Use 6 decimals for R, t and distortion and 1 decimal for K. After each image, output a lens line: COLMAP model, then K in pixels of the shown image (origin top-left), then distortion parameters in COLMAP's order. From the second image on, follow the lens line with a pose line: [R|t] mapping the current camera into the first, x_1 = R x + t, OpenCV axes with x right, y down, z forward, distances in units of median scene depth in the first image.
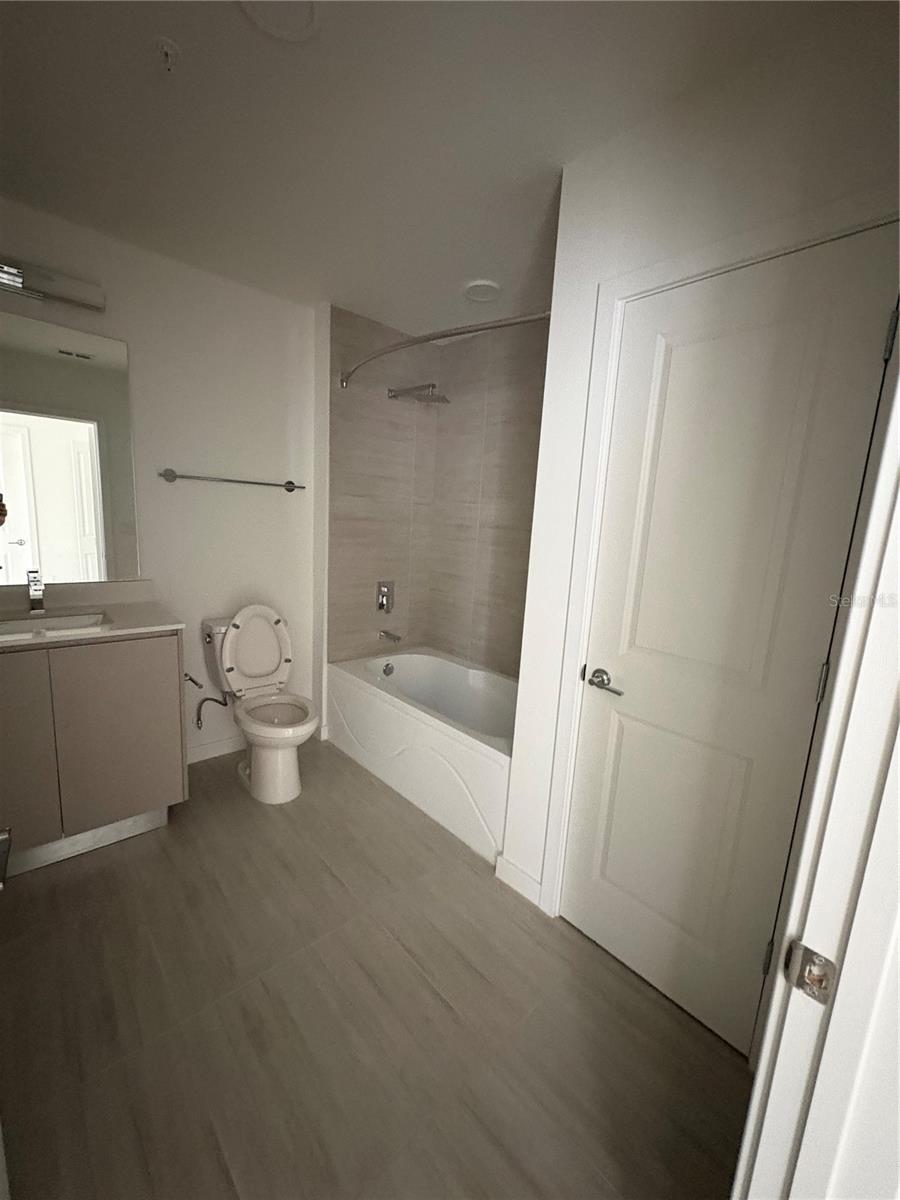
lens RADIAL K [[477.0, 0, 450.0], [0, 477.0, 600.0], [0, 0, 1]] dist [-0.003660, -0.000407]
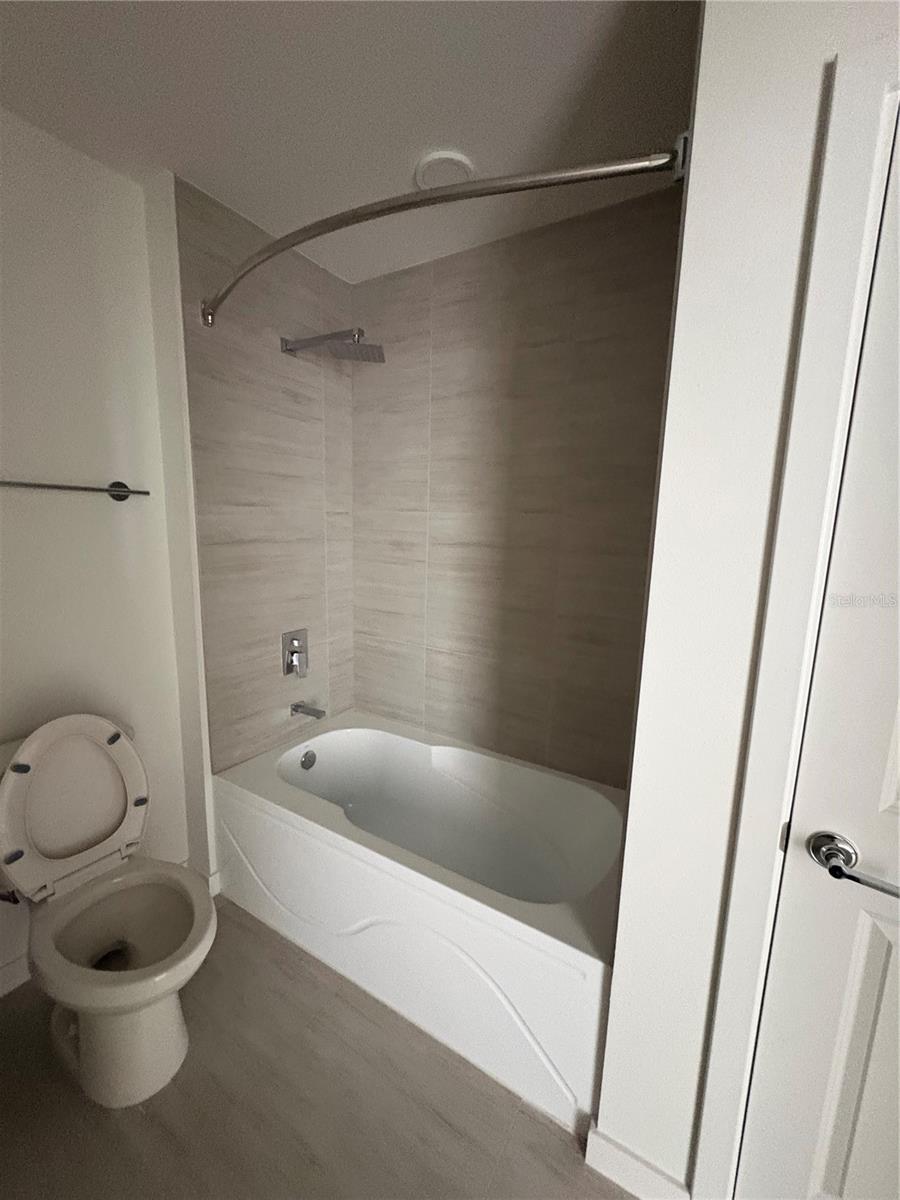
lens RADIAL K [[477.0, 0, 450.0], [0, 477.0, 600.0], [0, 0, 1]] dist [-0.003660, -0.000407]
pose [[0.960598, -0.075456, 0.267504, -0.111918], [0.075283, 0.997102, 0.010920, -0.080929], [-0.267553, 0.009649, 0.963495, 0.329744]]
